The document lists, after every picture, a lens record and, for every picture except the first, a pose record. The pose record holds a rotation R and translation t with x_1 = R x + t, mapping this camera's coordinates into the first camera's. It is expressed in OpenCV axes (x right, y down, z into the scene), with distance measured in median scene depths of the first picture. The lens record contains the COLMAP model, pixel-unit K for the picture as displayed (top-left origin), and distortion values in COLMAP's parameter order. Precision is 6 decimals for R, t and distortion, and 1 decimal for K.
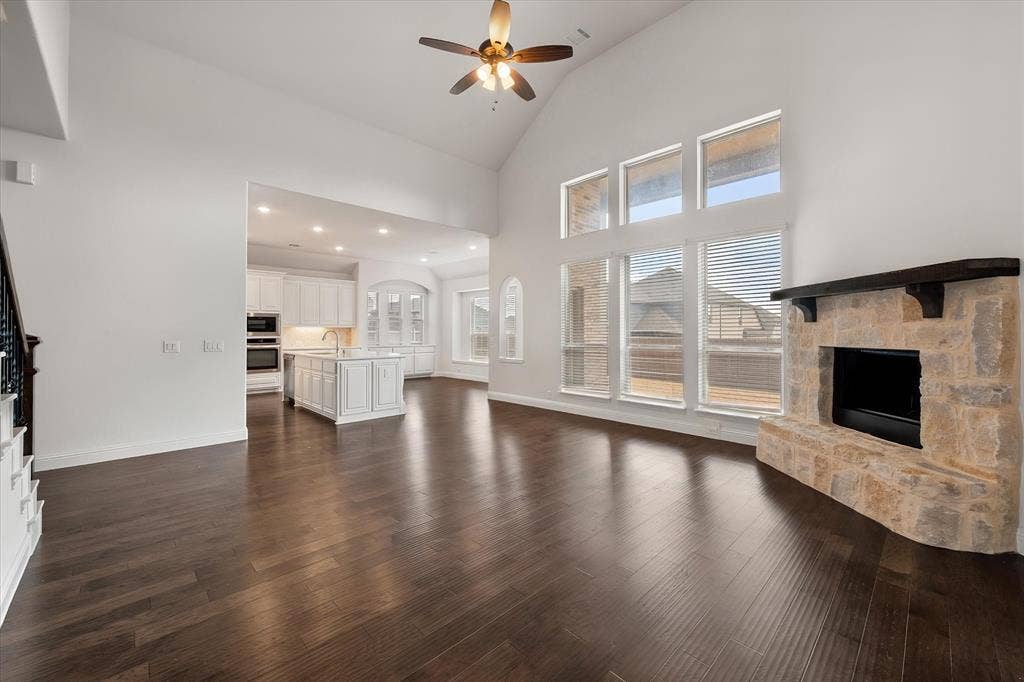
lens RADIAL K [[401.2, 0, 517.8], [0, 401.2, 334.1], [0, 0, 1]] dist [-0.002114, -0.000206]
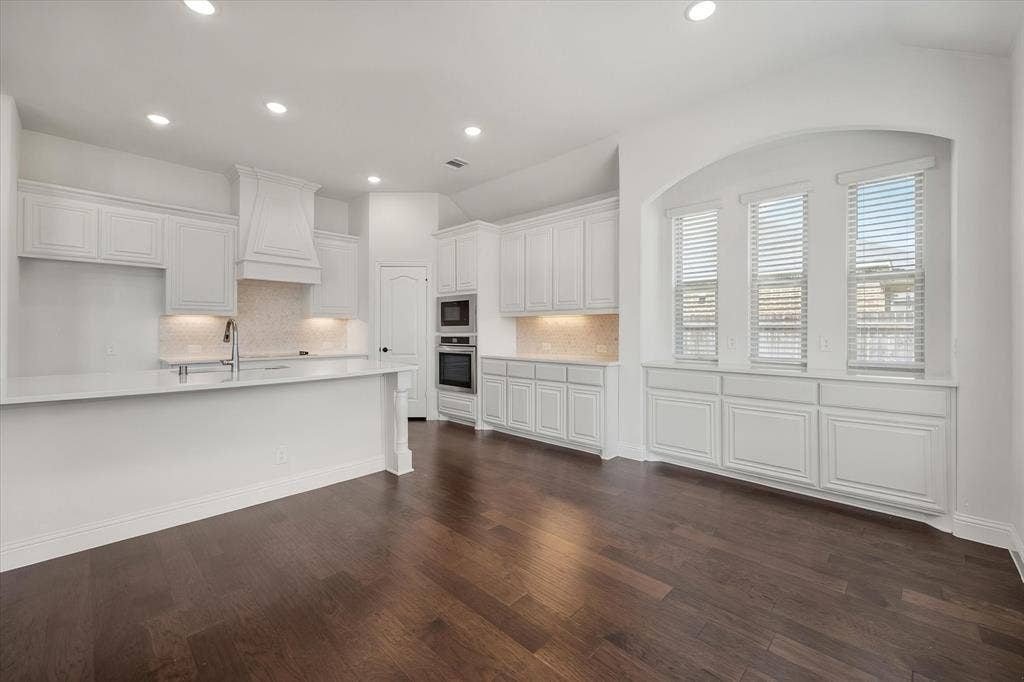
lens RADIAL K [[401.2, 0, 517.8], [0, 401.2, 334.1], [0, 0, 1]] dist [-0.002114, -0.000206]
pose [[0.044667, 0.009742, -0.998954, -0.013083], [-0.008133, 0.999923, 0.009388, 0.000496], [0.998969, 0.007705, 0.044743, 0.901623]]
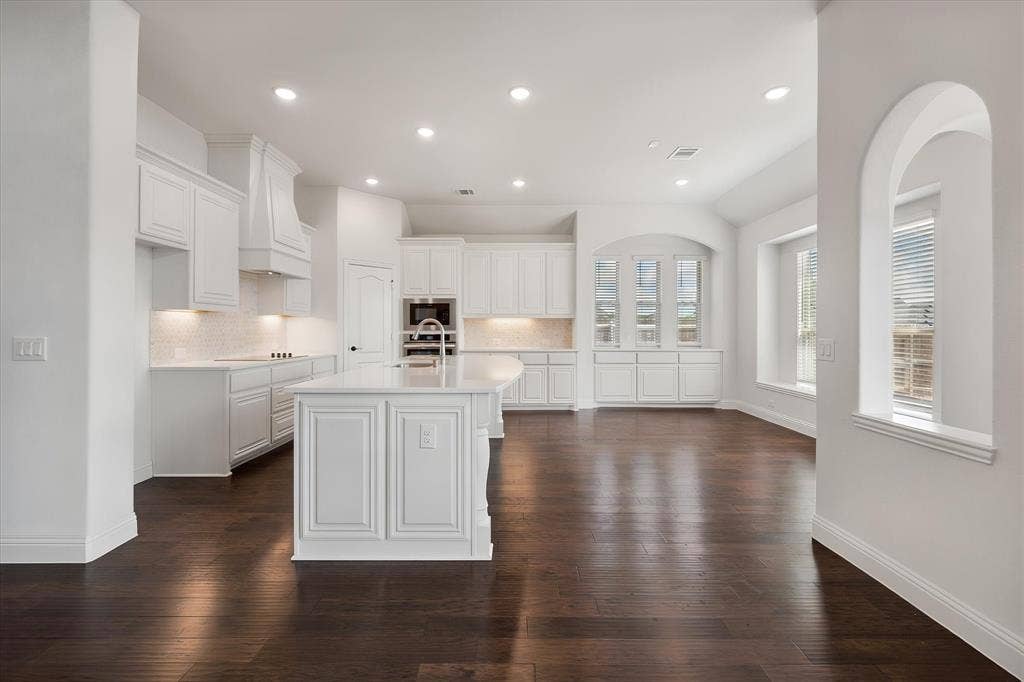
lens RADIAL K [[401.2, 0, 517.8], [0, 401.2, 334.1], [0, 0, 1]] dist [-0.002114, -0.000206]
pose [[0.709248, 0.008522, -0.704908, -0.028260], [-0.006039, 0.999964, 0.006013, 0.004323], [0.704933, -0.000008, 0.709274, 0.508783]]
